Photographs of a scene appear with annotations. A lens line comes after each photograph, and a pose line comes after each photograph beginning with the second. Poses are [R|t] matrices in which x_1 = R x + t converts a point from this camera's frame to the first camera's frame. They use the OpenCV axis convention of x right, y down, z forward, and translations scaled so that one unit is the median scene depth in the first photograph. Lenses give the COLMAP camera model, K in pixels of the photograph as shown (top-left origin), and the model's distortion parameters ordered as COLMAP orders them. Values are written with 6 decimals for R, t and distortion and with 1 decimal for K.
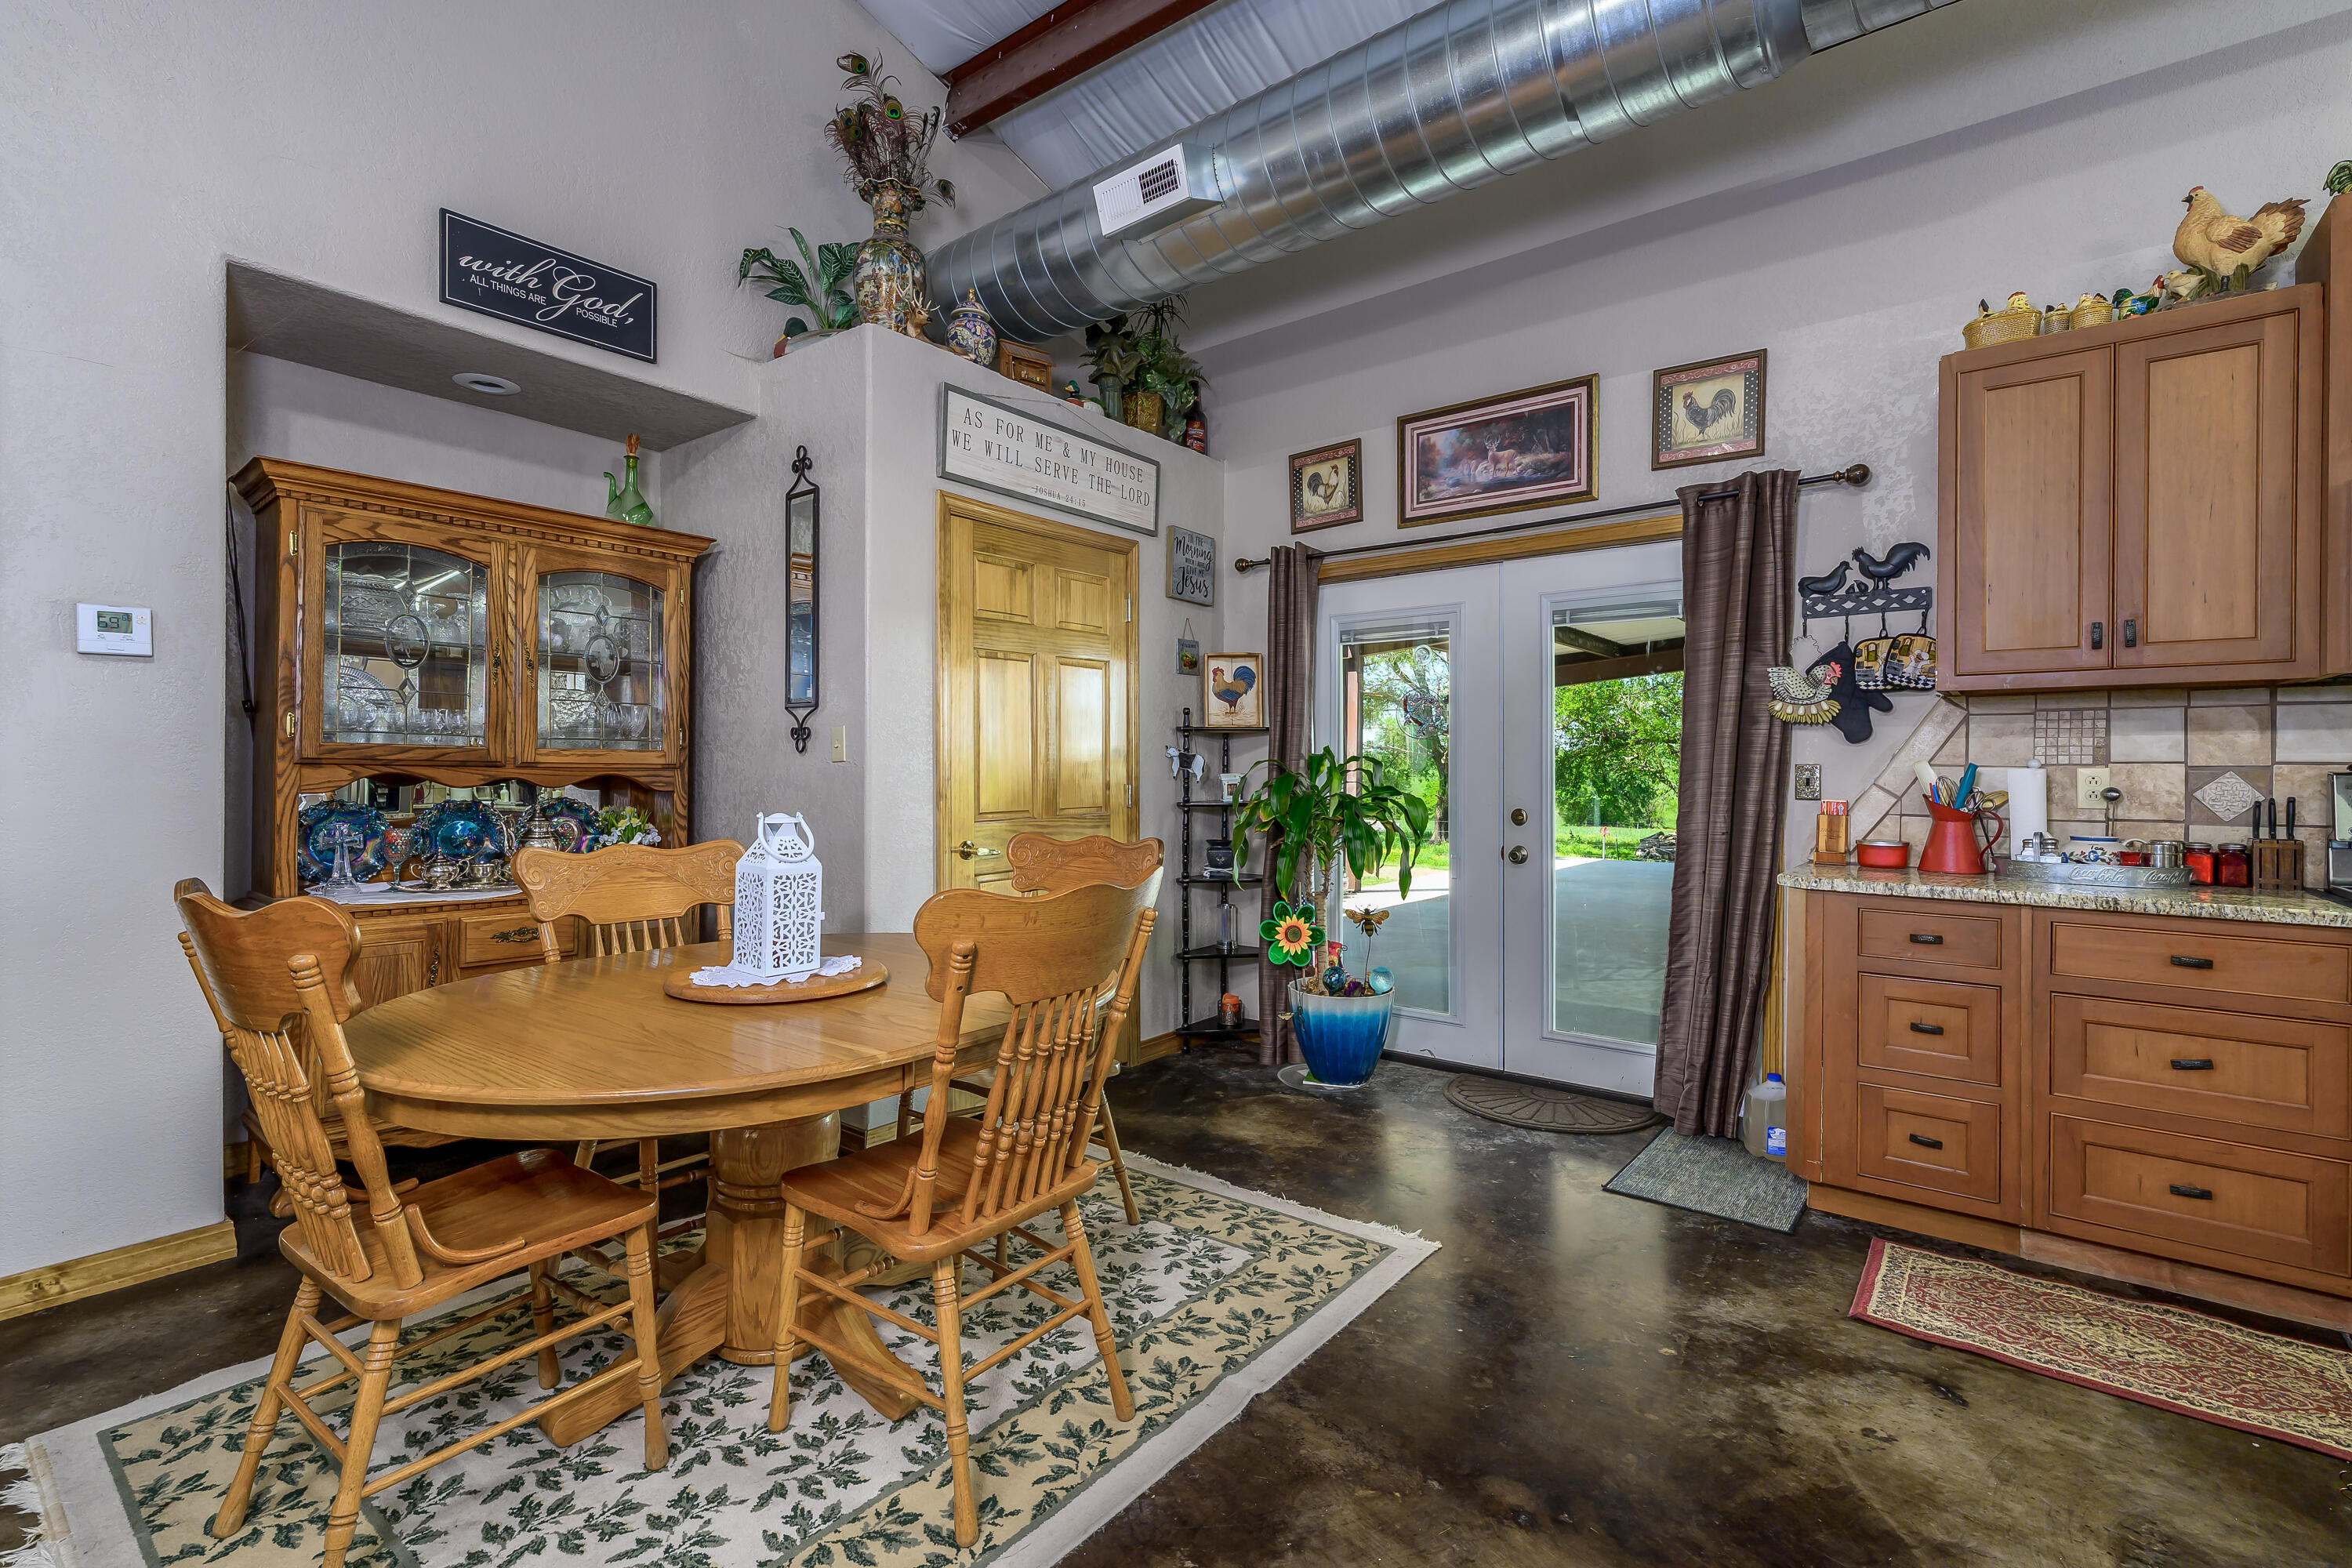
lens RADIAL K [[1057.2, 0, 1157.0], [0, 1057.2, 766.2], [0, 0, 1]] dist [0.005815, 0.000559]
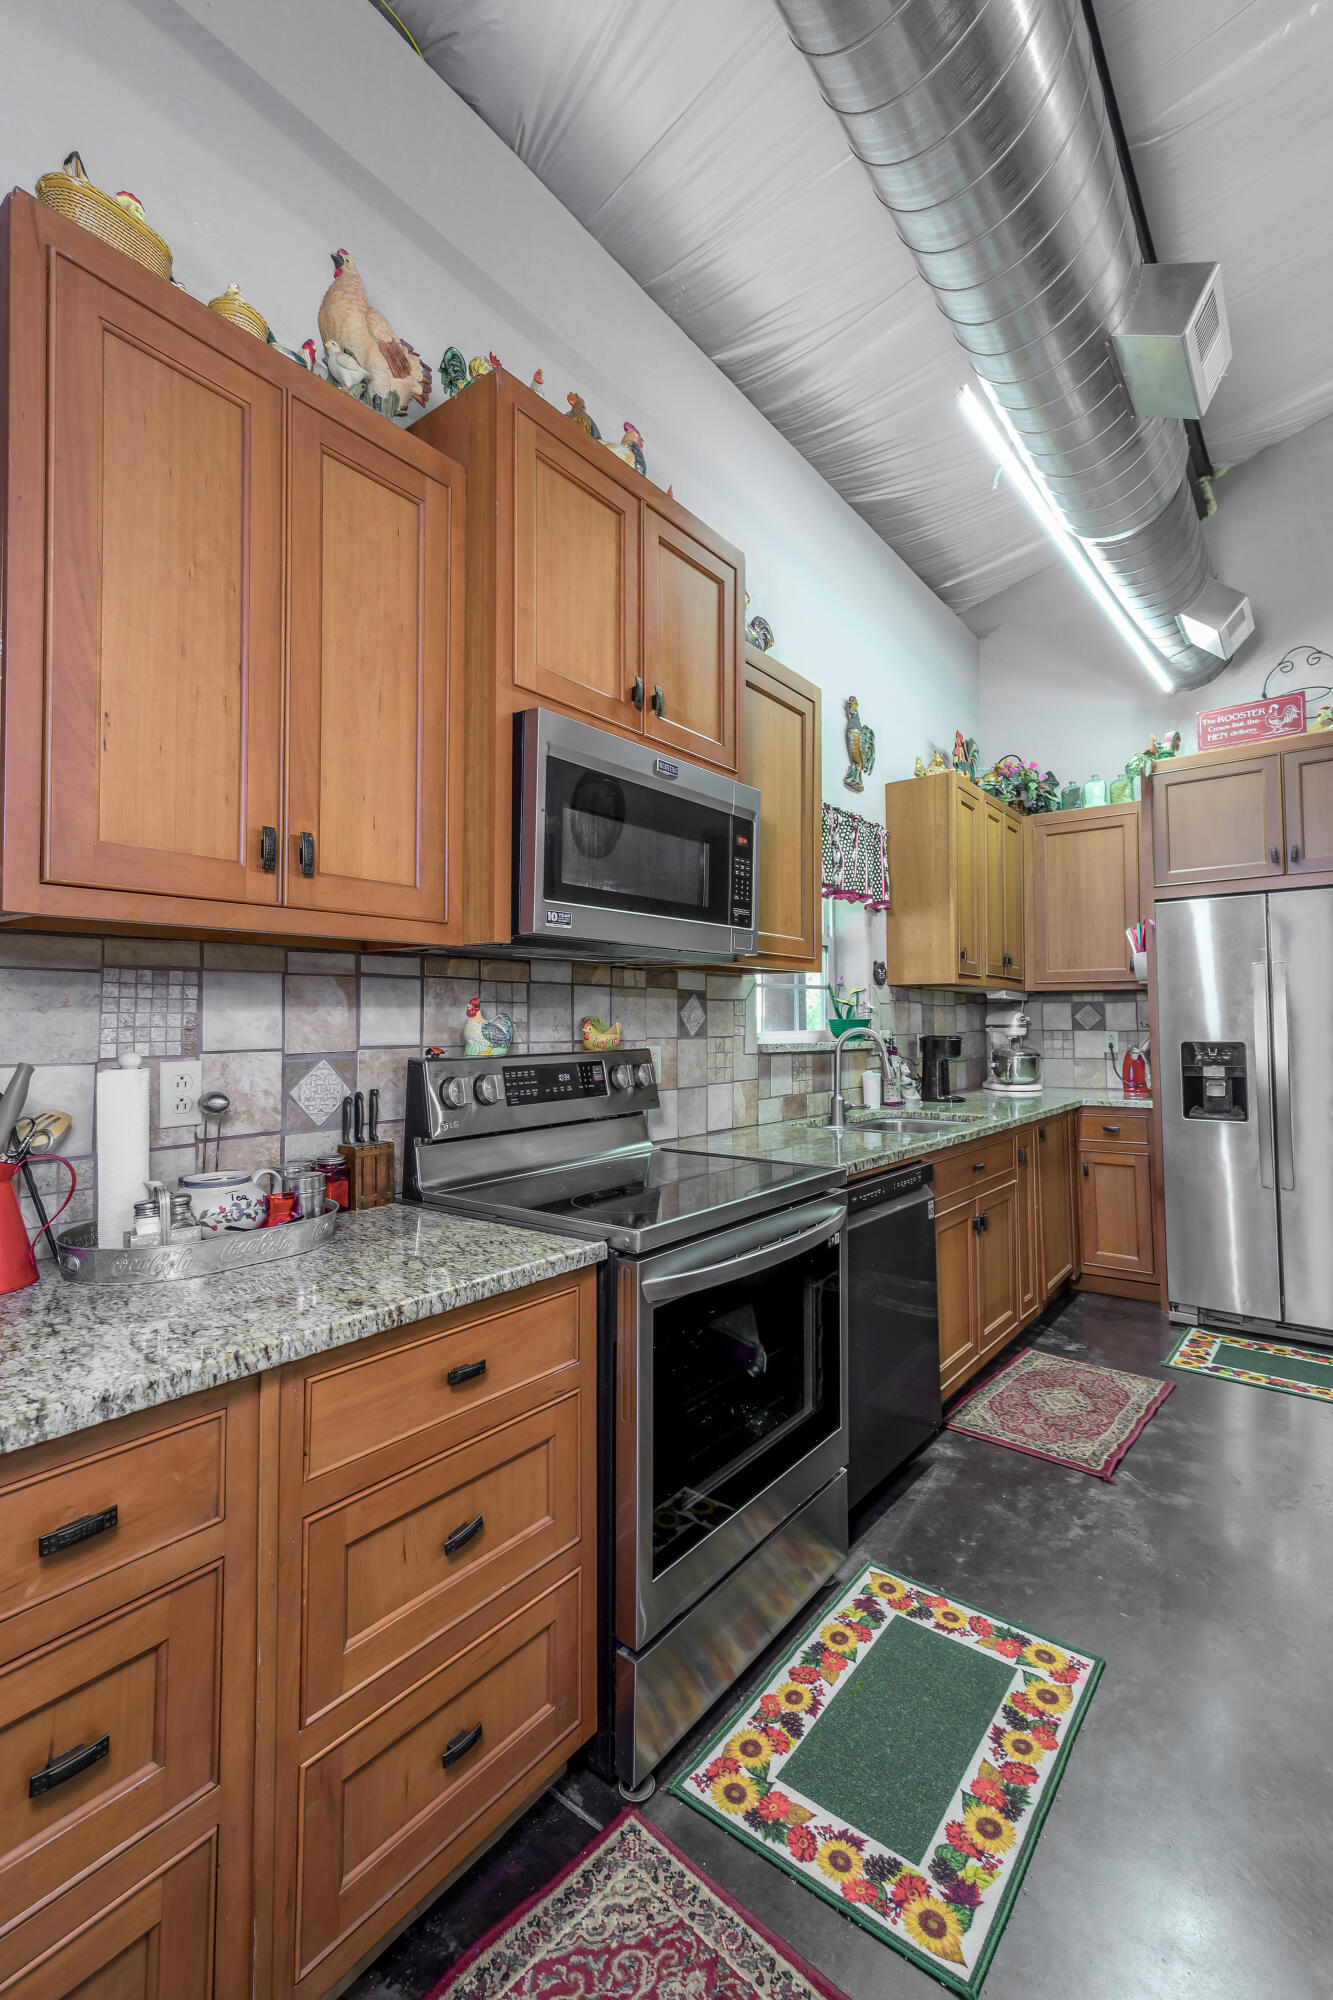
lens RADIAL K [[869.6, 0, 678.6], [0, 869.6, 992.7], [0, 0, 1]] dist [0.015637, 0.000508]
pose [[-0.013570, 0.024060, 0.999618, 0.366188], [0.003440, 0.999706, -0.024015, -0.026894], [-0.999902, 0.003113, -0.013649, 0.733706]]
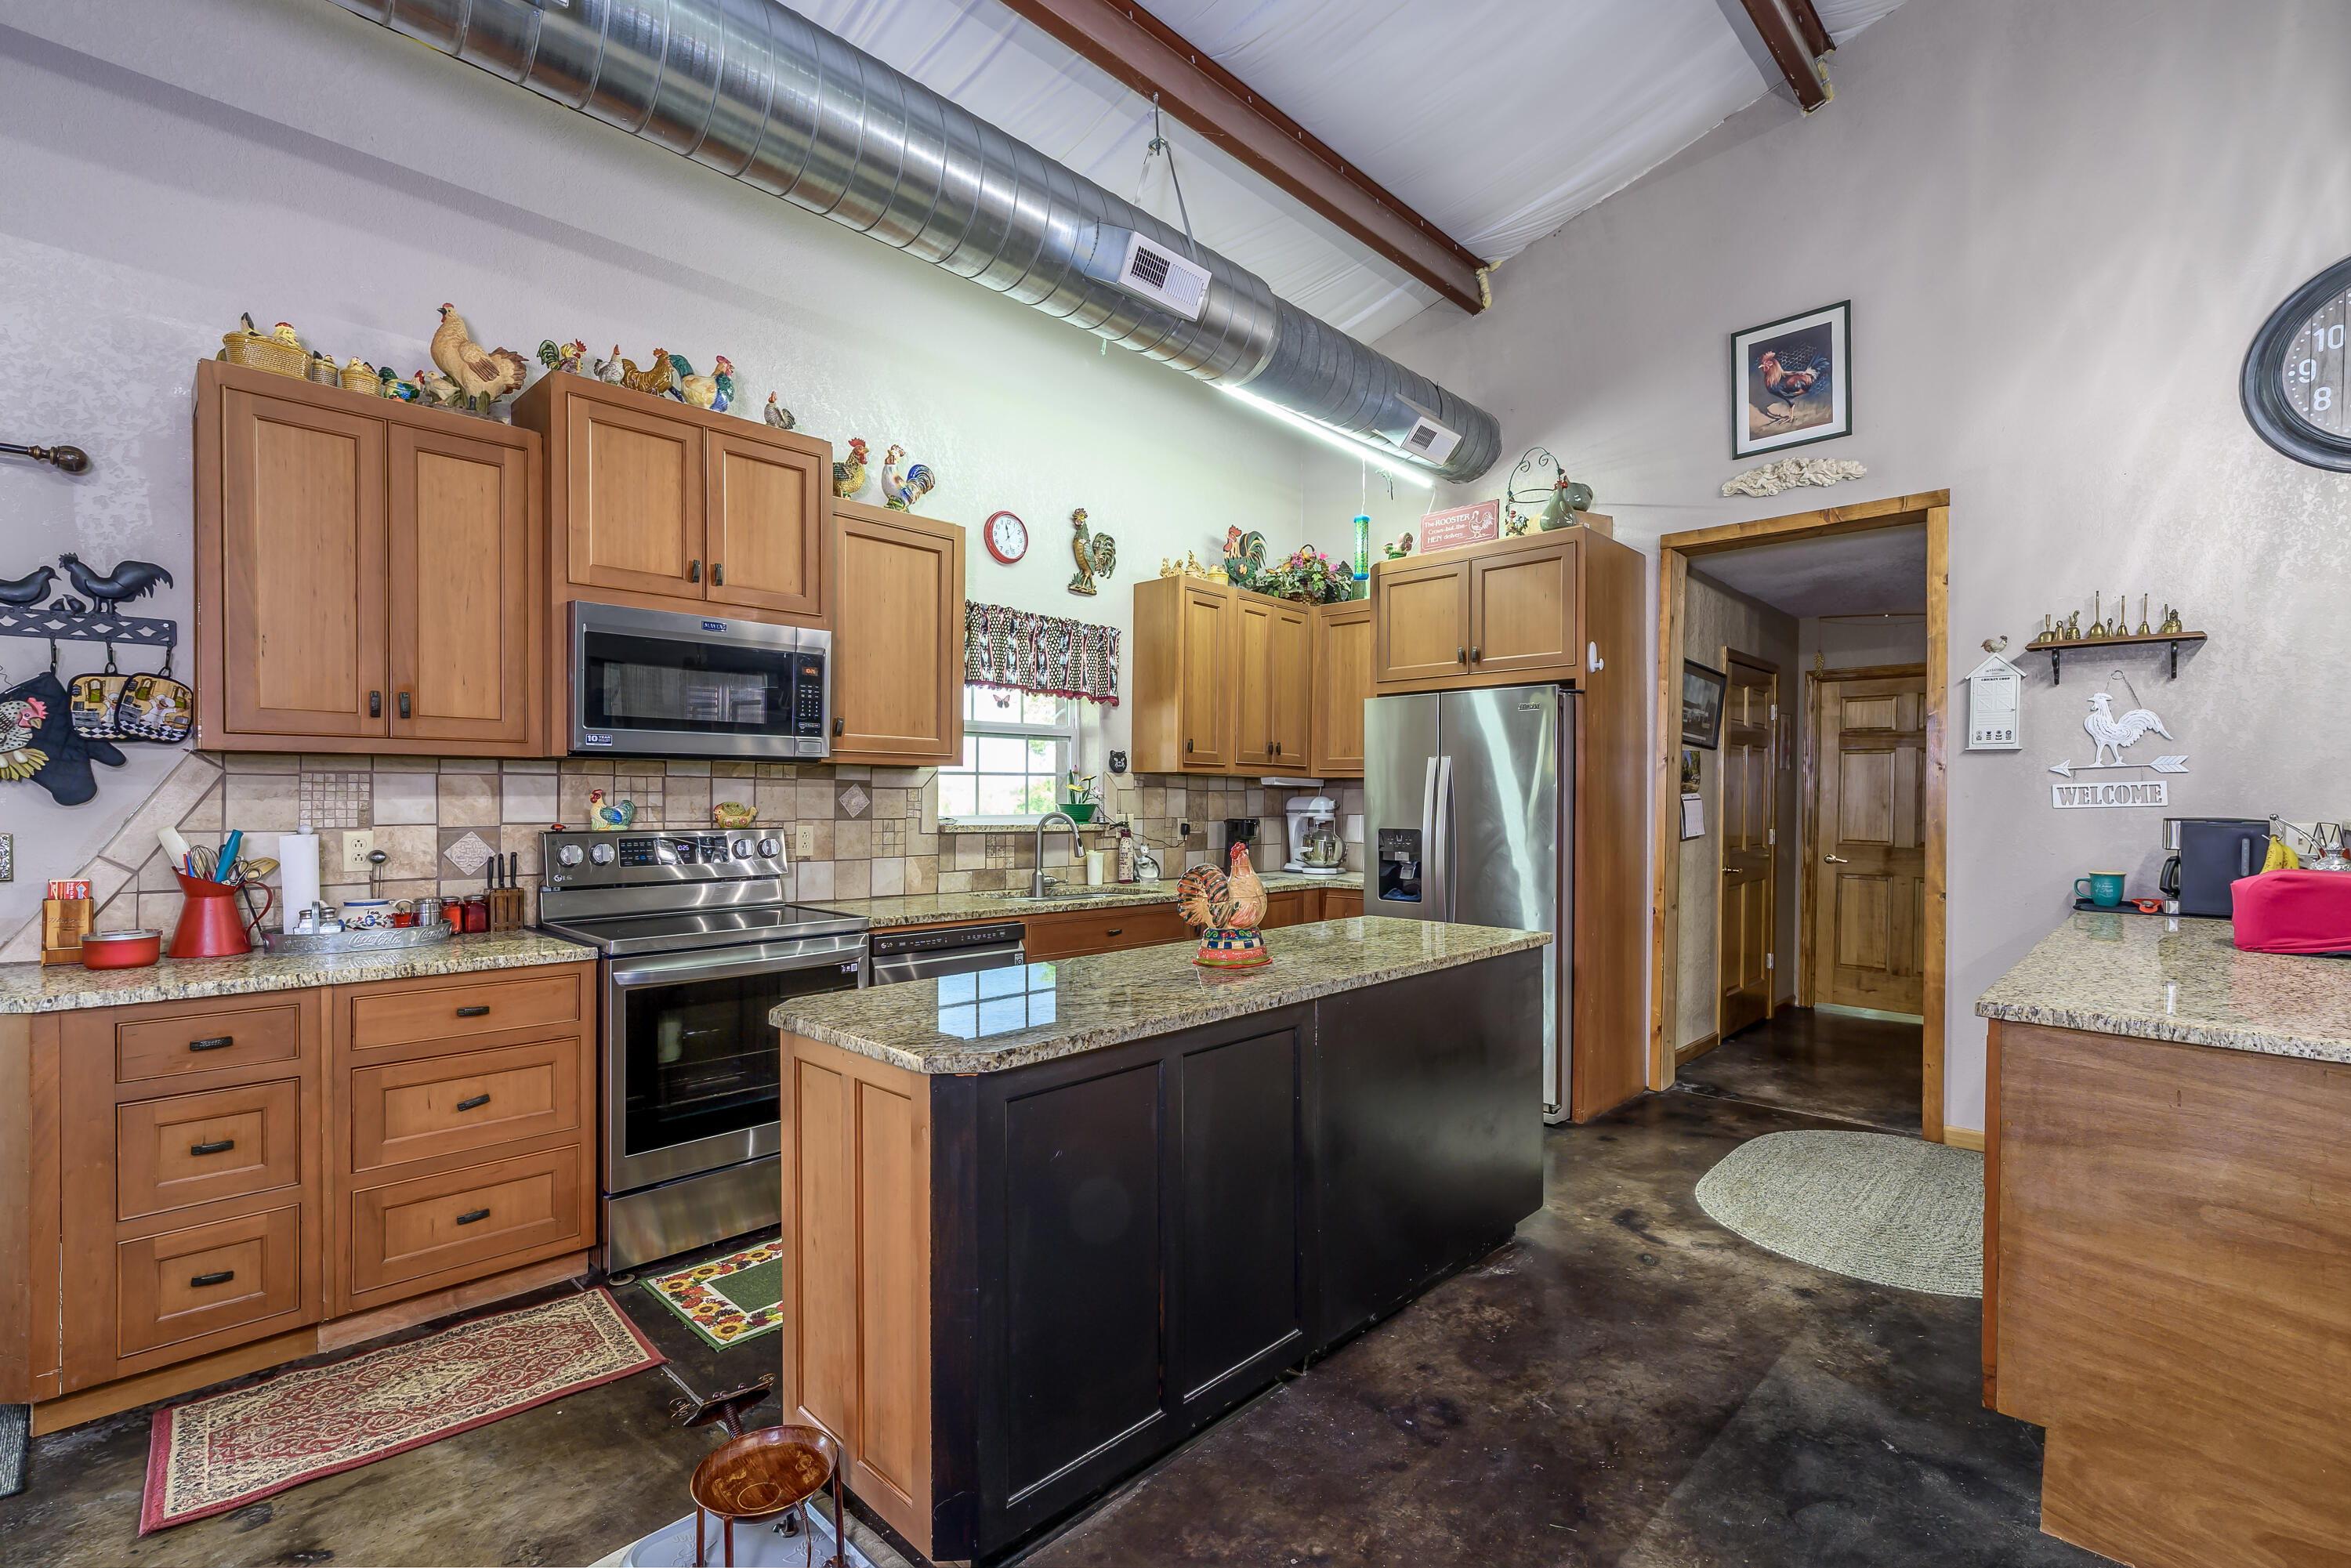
lens RADIAL K [[1056.7, 0, 1186.8], [0, 1056.7, 808.8], [0, 0, 1]] dist [0.005815, 0.000559]
pose [[0.088284, -0.020446, 0.995885, -0.053324], [-0.007172, 0.999750, 0.021162, -0.047772], [-0.996070, -0.009011, 0.088115, 0.132274]]
